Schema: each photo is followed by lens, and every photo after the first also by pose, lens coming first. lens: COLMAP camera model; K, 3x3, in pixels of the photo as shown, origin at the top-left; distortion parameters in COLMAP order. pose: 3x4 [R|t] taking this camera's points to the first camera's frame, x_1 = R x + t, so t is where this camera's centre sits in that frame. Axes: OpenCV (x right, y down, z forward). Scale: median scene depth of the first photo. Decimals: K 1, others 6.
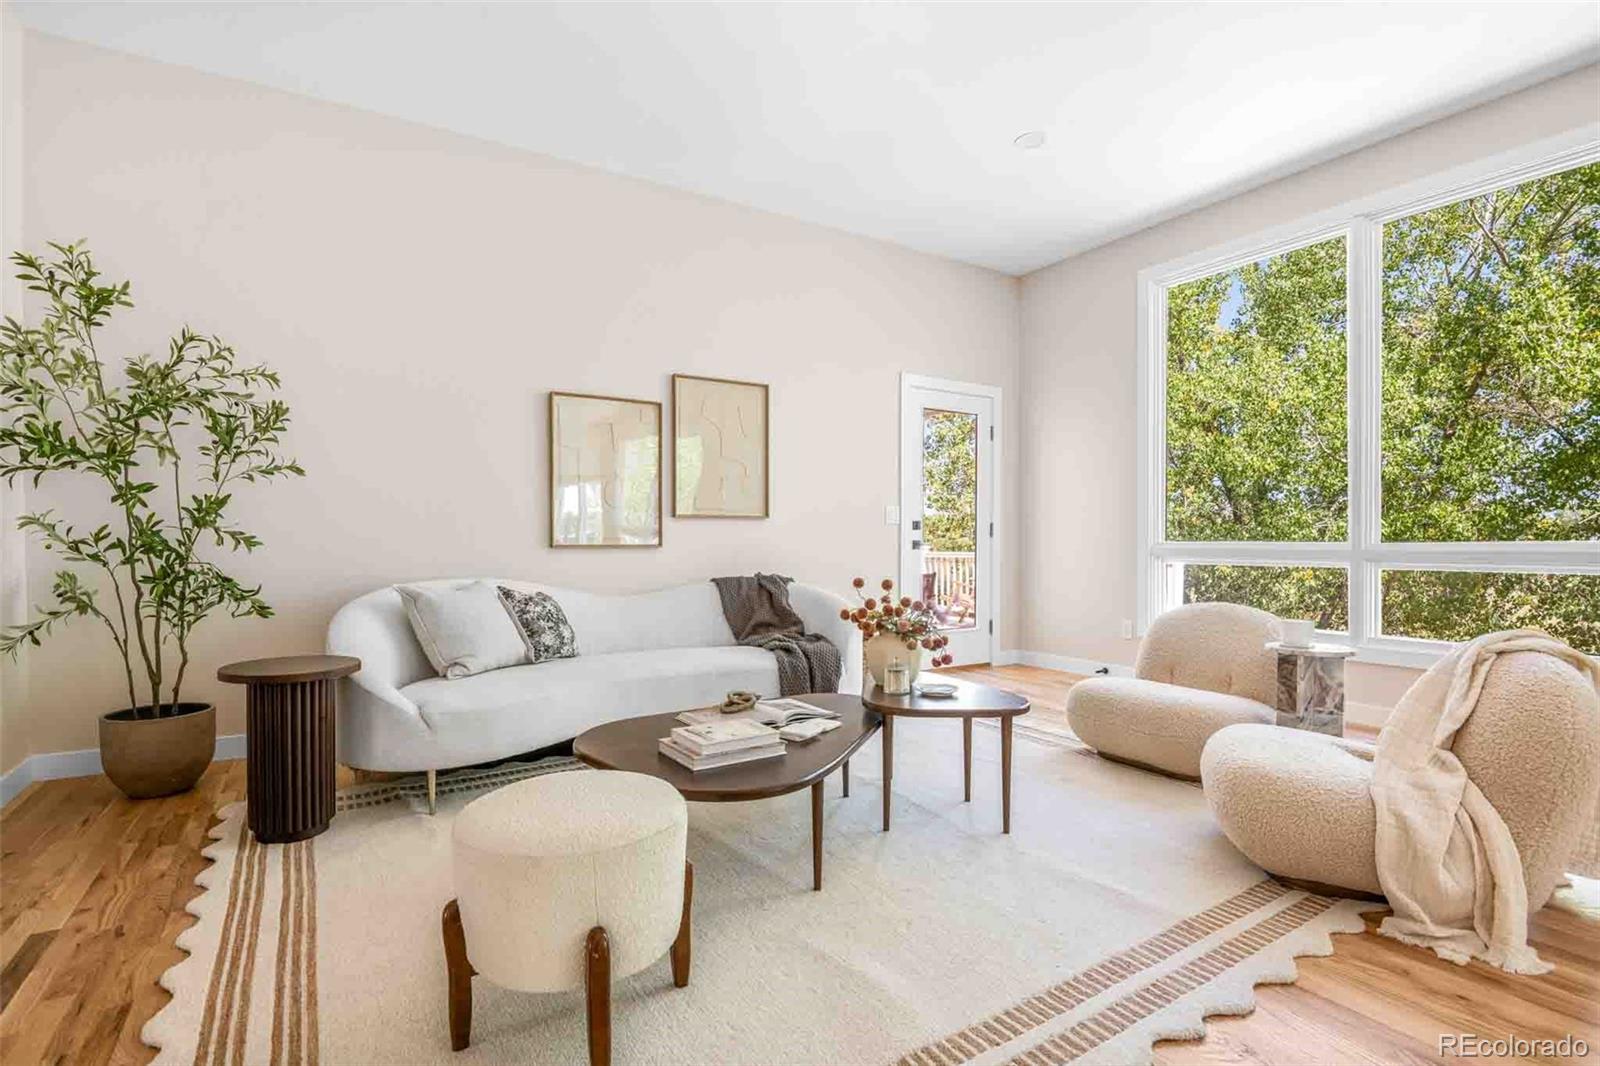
lens RADIAL K [[757.4, 0, 800.4], [0, 757.4, 550.5], [0, 0, 1]] dist [0.001181, 0.000043]
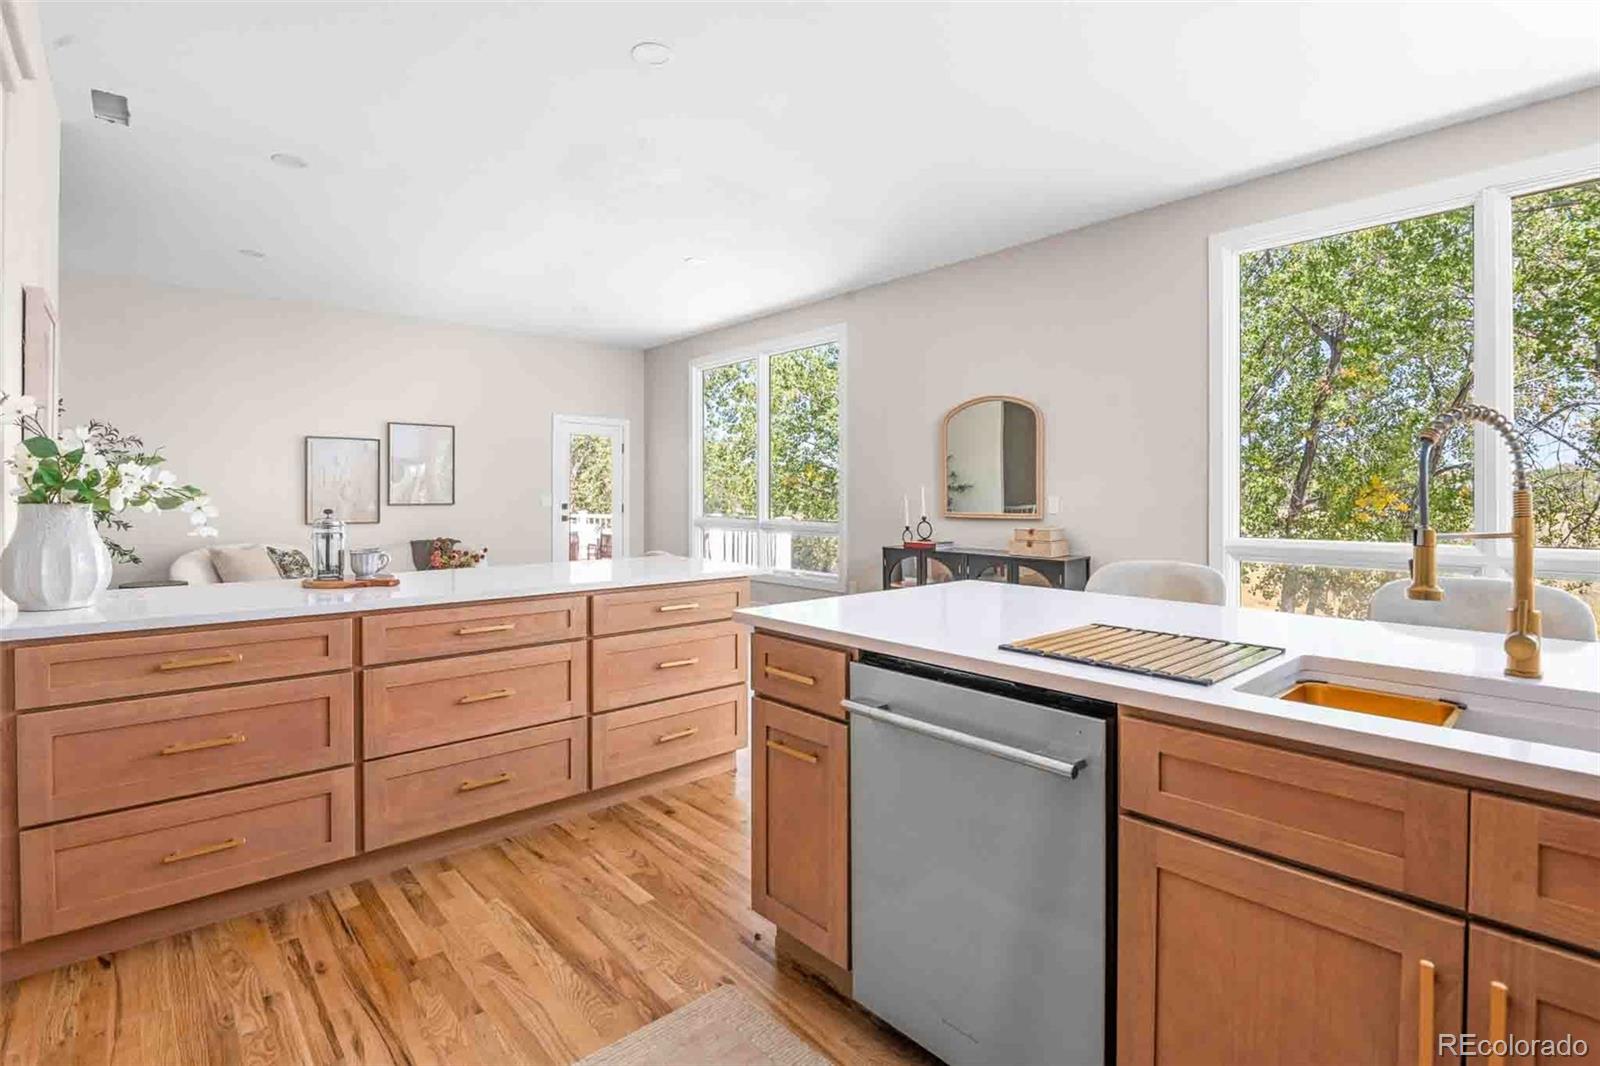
lens RADIAL K [[766.5, 0, 801.2], [0, 766.5, 494.1], [0, 0, 1]] dist [-0.001794, -0.000629]
pose [[0.985782, 0.004687, 0.167966, 0.504433], [-0.002757, 0.999928, -0.011718, -0.056274], [-0.168009, 0.011088, 0.985723, -0.943499]]
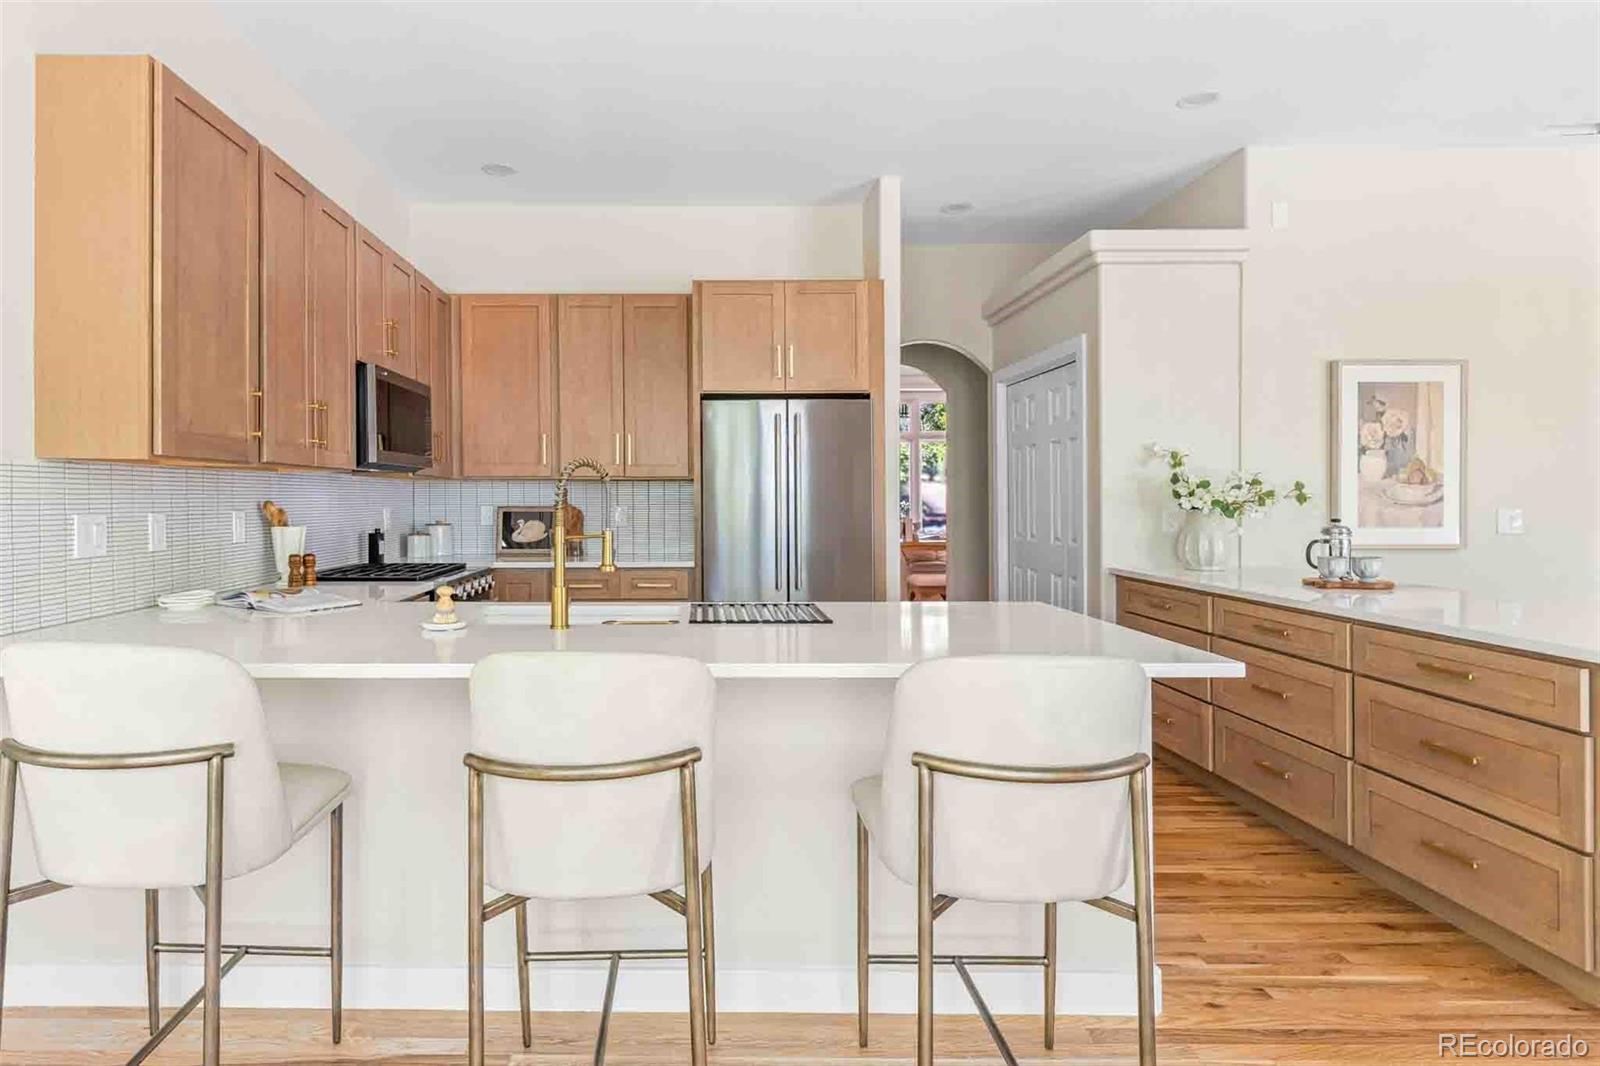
lens RADIAL K [[848.1, 0, 682.5], [0, 848.1, 507.3], [0, 0, 1]] dist [-0.002162, -0.003046]
pose [[-0.545538, 0.016550, -0.837923, 1.298117], [-0.003843, 0.999745, 0.022249, -0.077222], [0.838078, 0.015358, -0.545335, -0.293432]]
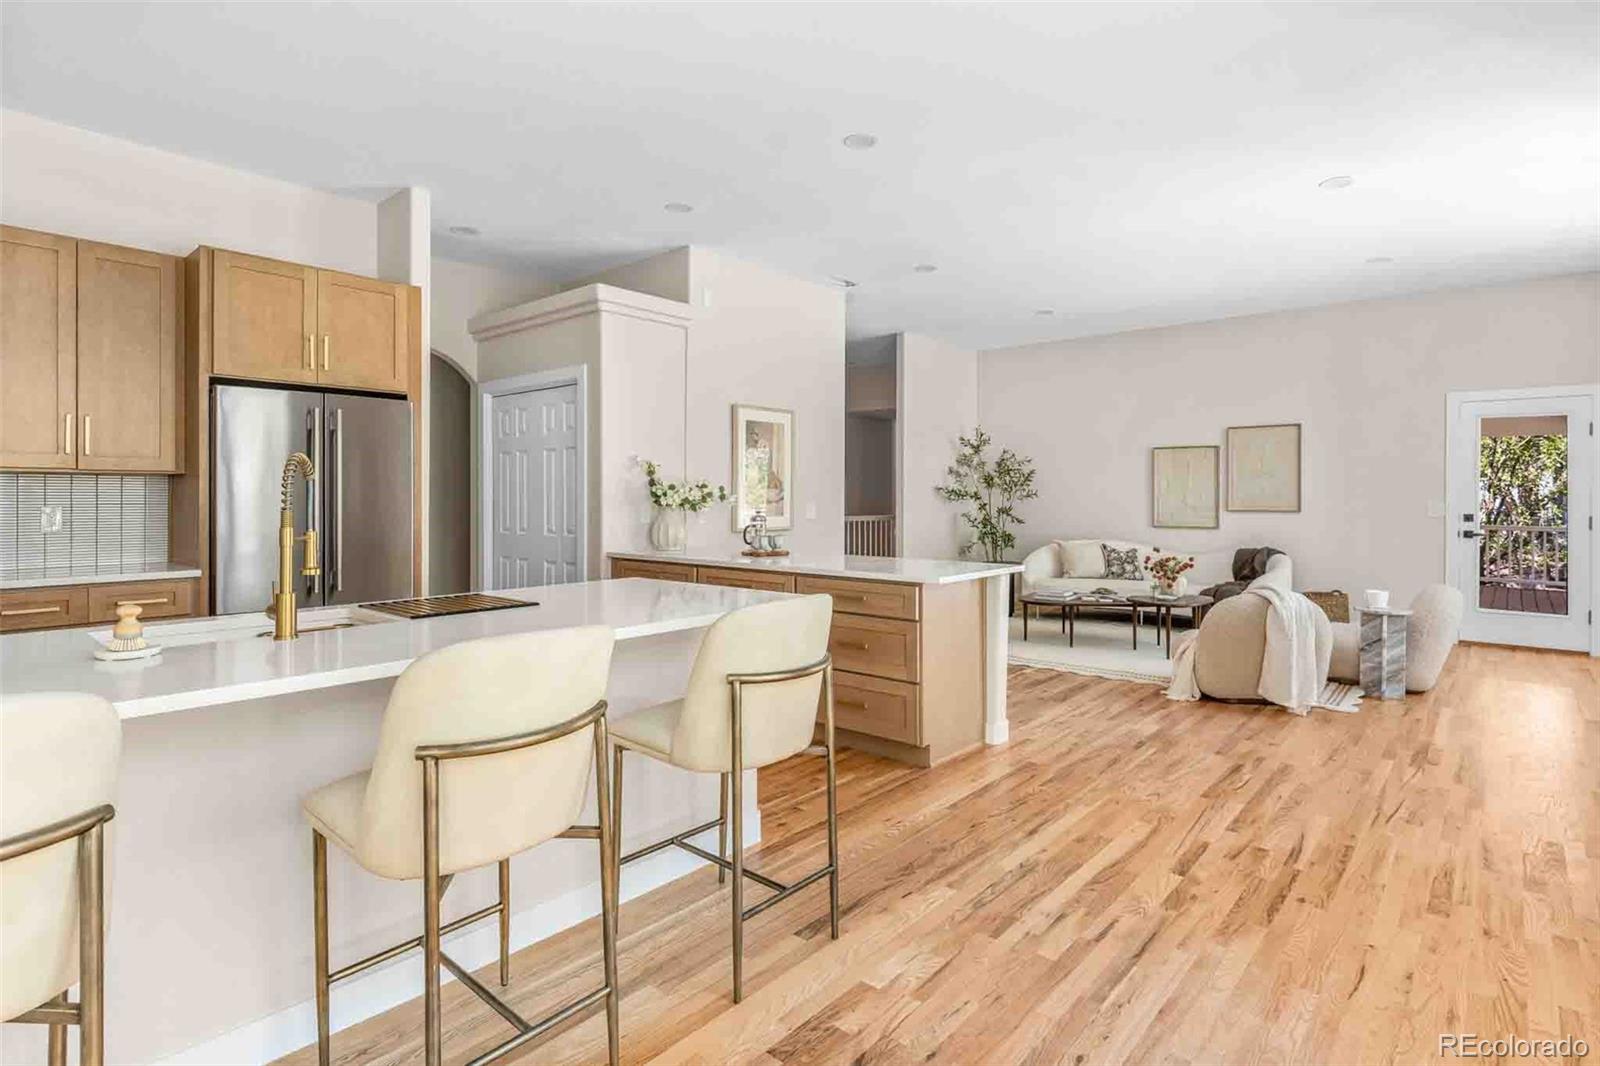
lens RADIAL K [[821.0, 0, 782.5], [0, 821.0, 498.4], [0, 0, 1]] dist [-0.010113, -0.001055]
pose [[0.281899, 0.009200, -0.959400, 1.439186], [-0.013160, 0.999897, 0.005722, -0.076366], [0.959354, 0.011013, 0.281991, -0.524837]]
